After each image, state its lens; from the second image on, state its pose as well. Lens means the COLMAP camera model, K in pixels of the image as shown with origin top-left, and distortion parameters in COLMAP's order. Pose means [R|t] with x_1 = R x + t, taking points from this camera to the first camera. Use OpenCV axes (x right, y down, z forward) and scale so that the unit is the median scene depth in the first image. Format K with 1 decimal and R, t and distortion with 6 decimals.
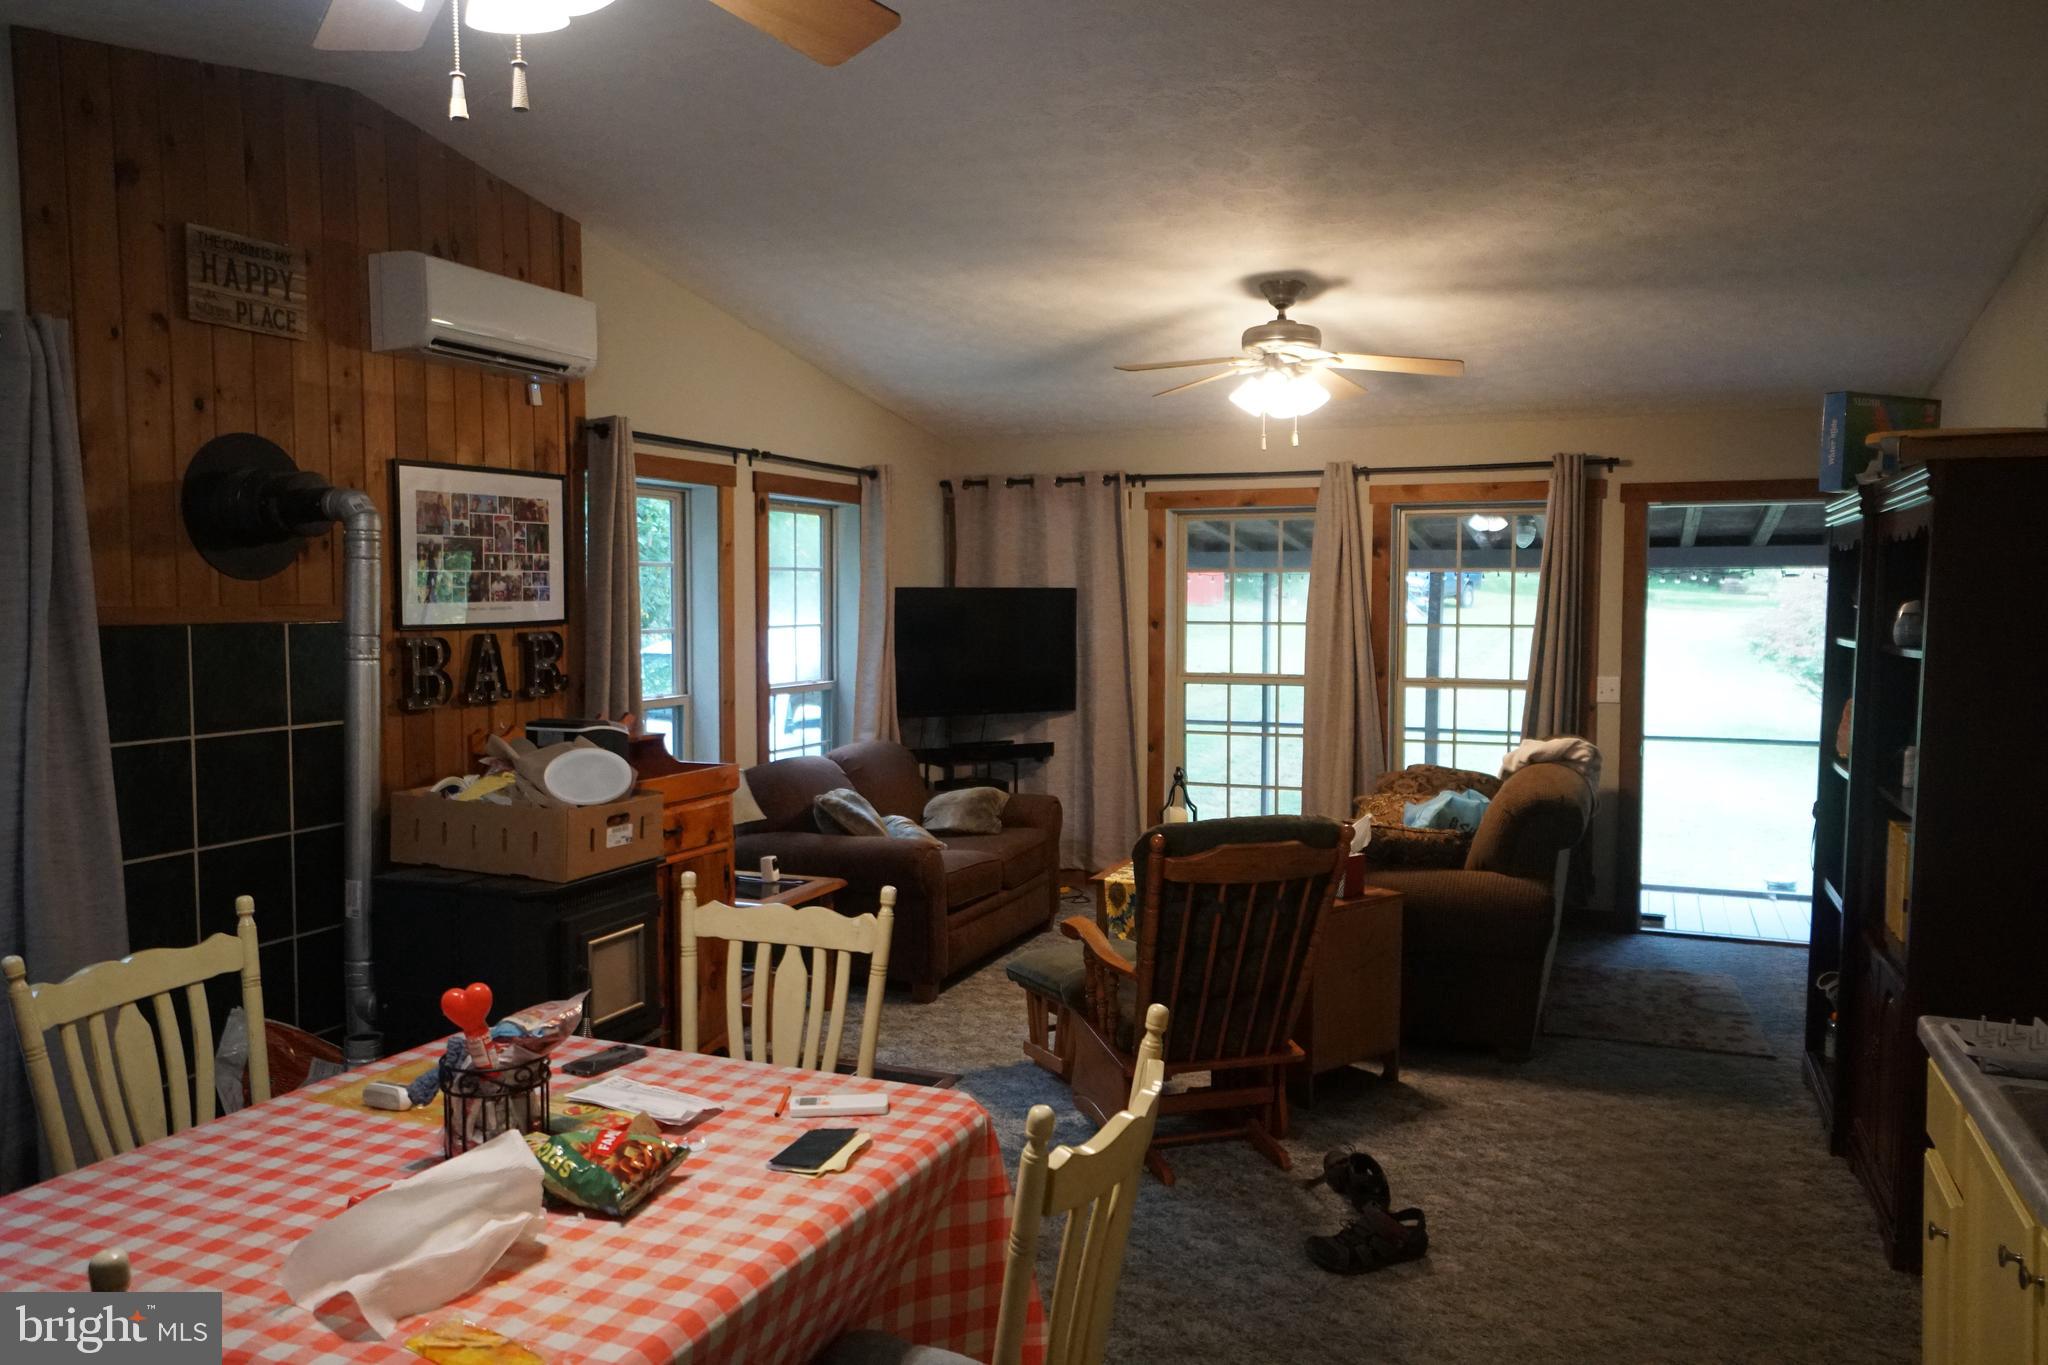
lens RADIAL K [[1470.7, 0, 1022.8], [0, 1470.7, 678.0], [0, 0, 1]] dist [0.018300, 0.019986]
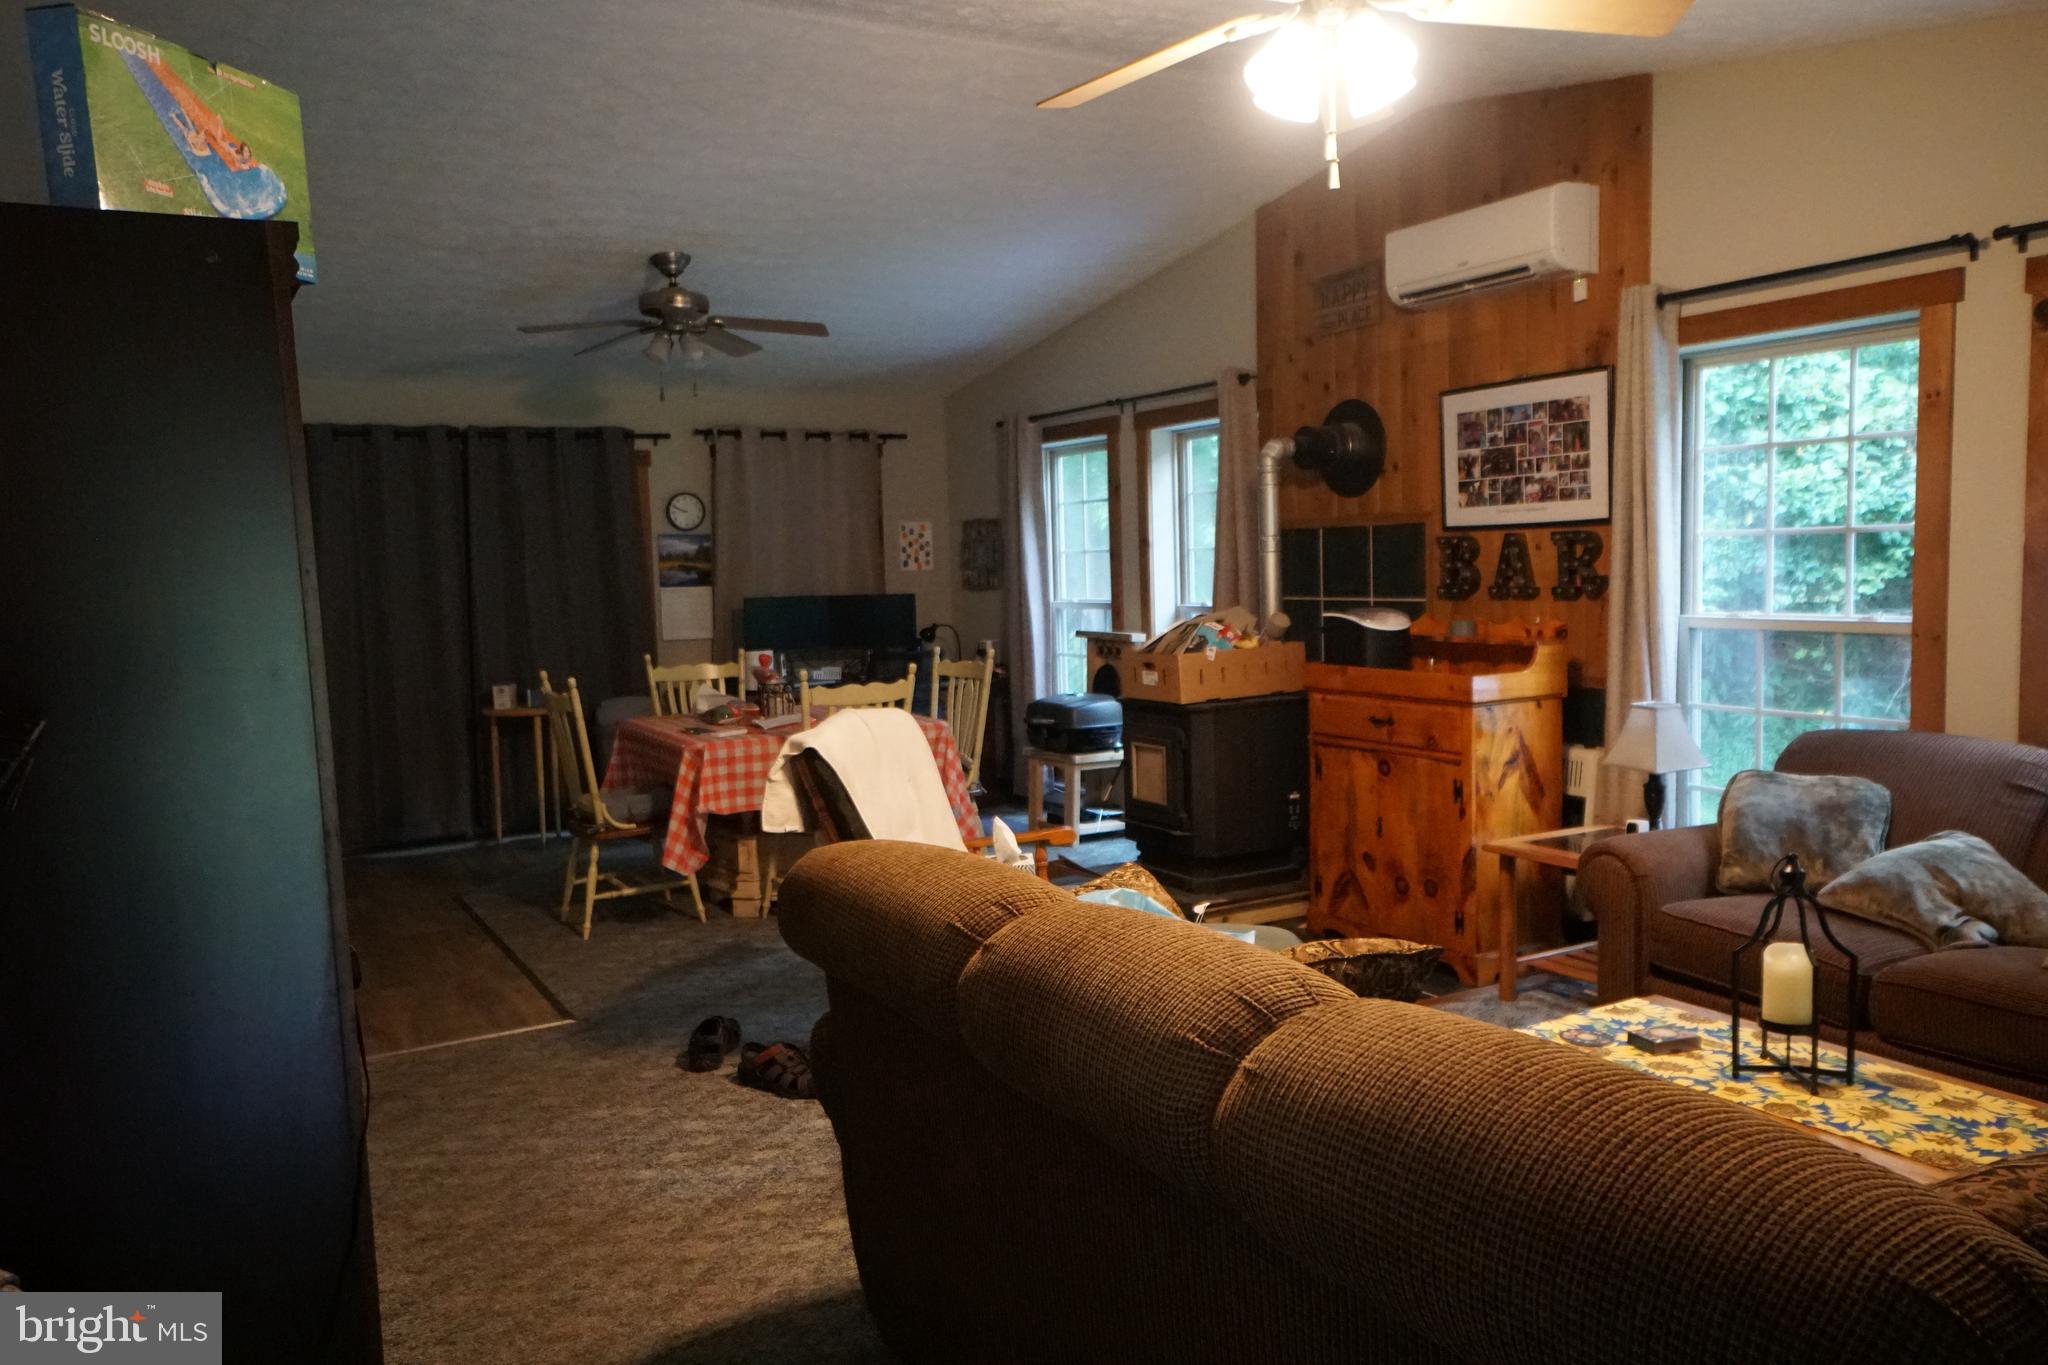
lens RADIAL K [[1470.7, 0, 1023.8], [0, 1470.7, 675.8], [0, 0, 1]] dist [0.018300, 0.019986]
pose [[-0.598675, 0.084380, -0.796535, 0.733016], [-0.016853, 0.992889, 0.117848, -0.047692], [0.800815, 0.083977, -0.592995, 1.365251]]
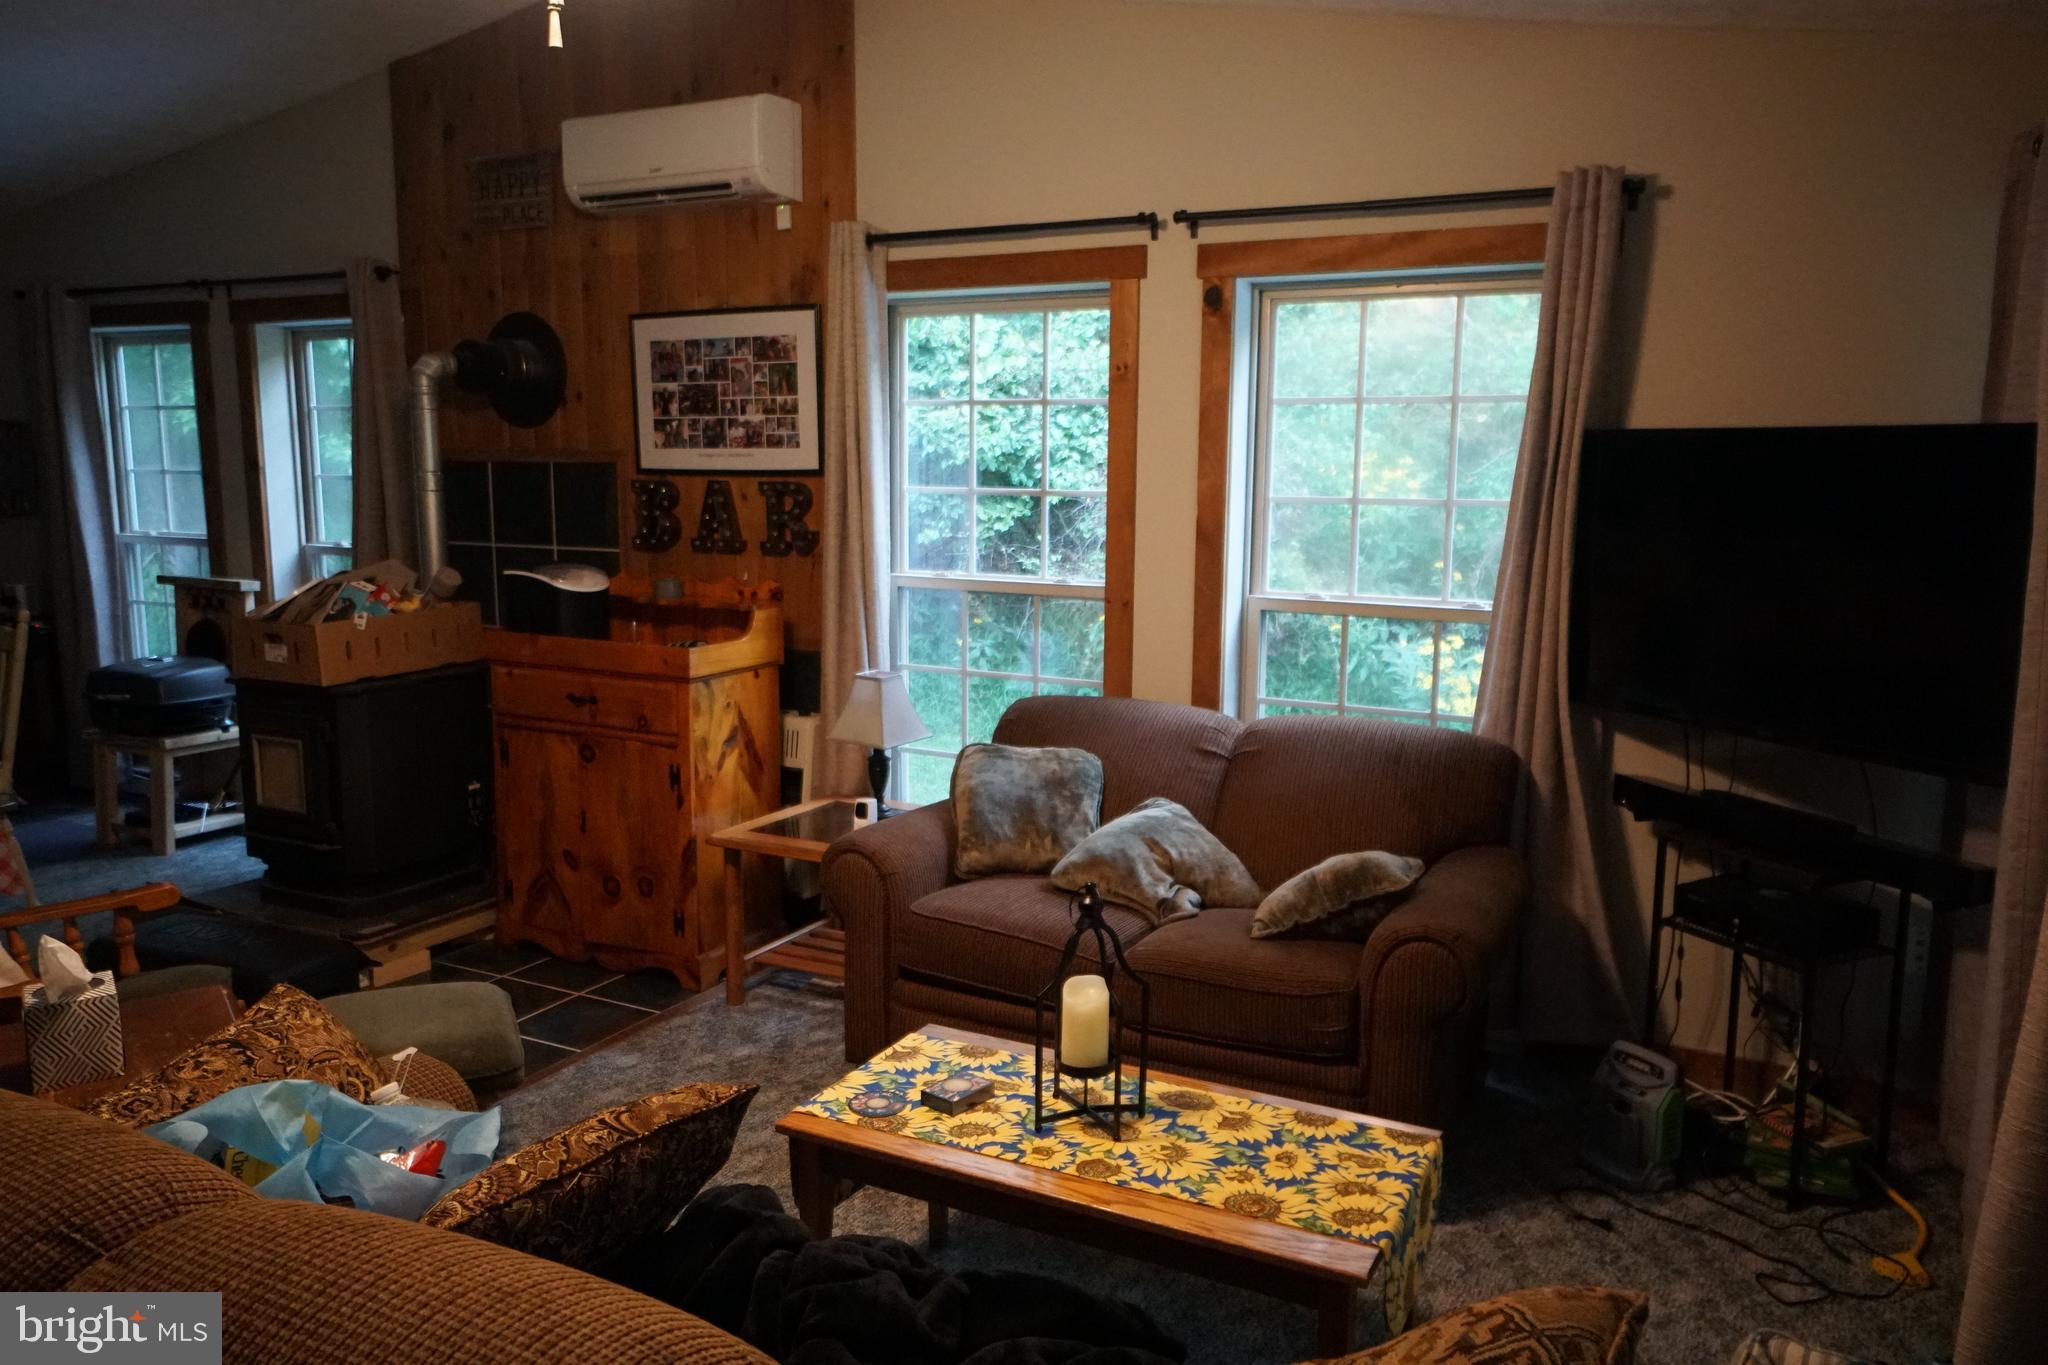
lens RADIAL K [[1470.7, 0, 1013.1], [0, 1470.7, 668.5], [0, 0, 1]] dist [0.018300, 0.019986]
pose [[-0.081165, 0.147307, -0.985755, 0.615115], [-0.064225, 0.986190, 0.152660, -0.069228], [0.994629, 0.075701, -0.070583, 1.276259]]
